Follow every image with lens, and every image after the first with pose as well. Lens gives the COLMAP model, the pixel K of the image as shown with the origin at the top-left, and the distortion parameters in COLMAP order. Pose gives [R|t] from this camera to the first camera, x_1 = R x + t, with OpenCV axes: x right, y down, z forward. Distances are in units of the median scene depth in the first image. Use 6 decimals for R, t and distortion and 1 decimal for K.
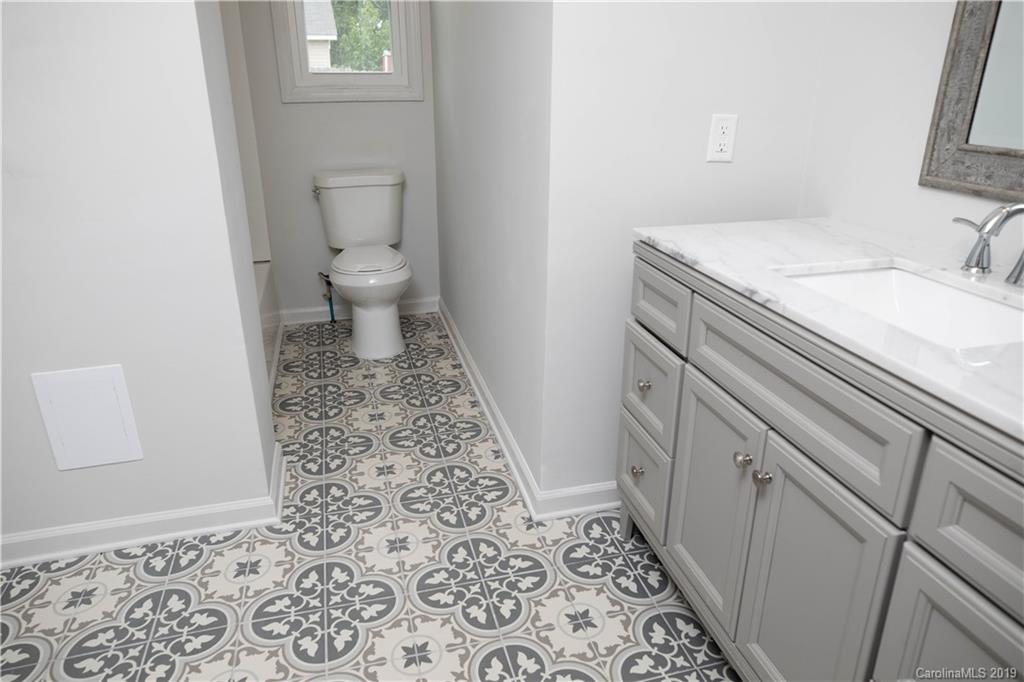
lens RADIAL K [[684.4, 0, 511.9], [0, 684.4, 337.6], [0, 0, 1]] dist [0.004223, 0.006576]
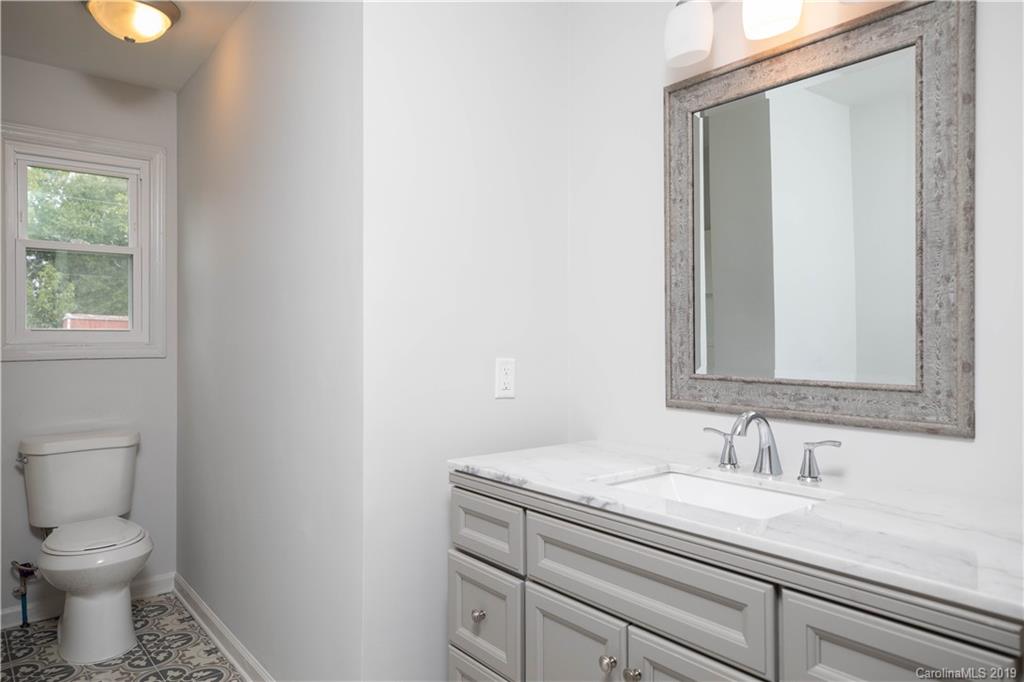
lens RADIAL K [[684.4, 0, 511.9], [0, 684.4, 337.6], [0, 0, 1]] dist [0.004223, 0.006576]
pose [[0.910154, -0.003027, 0.414259, -0.194534], [0.152095, 0.932582, -0.327349, 0.029795], [-0.385339, 0.360945, 0.849254, -0.010659]]
